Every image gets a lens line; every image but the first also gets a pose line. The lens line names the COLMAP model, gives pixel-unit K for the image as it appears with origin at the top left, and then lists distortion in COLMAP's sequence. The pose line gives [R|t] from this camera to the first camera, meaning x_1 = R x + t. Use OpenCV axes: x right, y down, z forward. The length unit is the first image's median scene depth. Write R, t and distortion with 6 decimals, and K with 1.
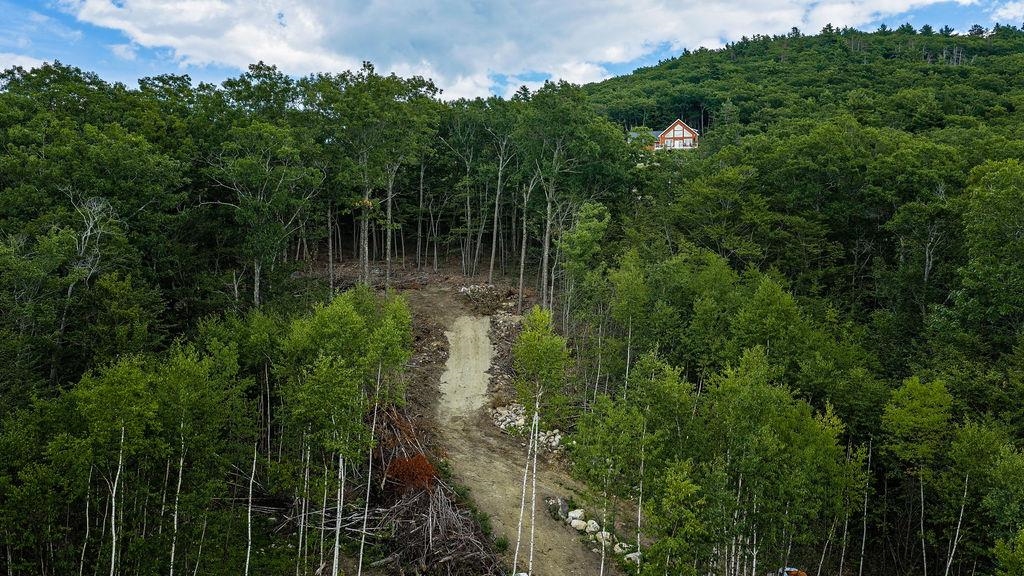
lens RADIAL K [[848.1, 0, 512.0], [0, 848.1, 288.0], [0, 0, 1]] dist [0.031879, -0.057124]
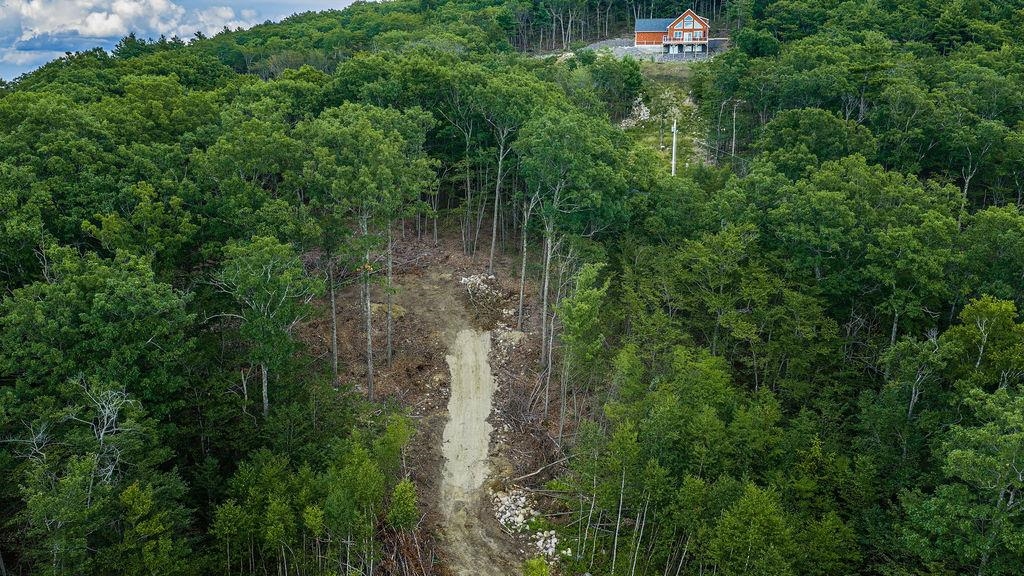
lens RADIAL K [[855.6, 0, 512.0], [0, 855.6, 288.0], [0, 0, 1]] dist [0.012246, 0.000496]
pose [[0.999992, 0.004030, -0.000177, -0.000182], [-0.003912, 0.979615, 0.200848, -0.234847], [0.000982, -0.200846, 0.979622, 0.003453]]
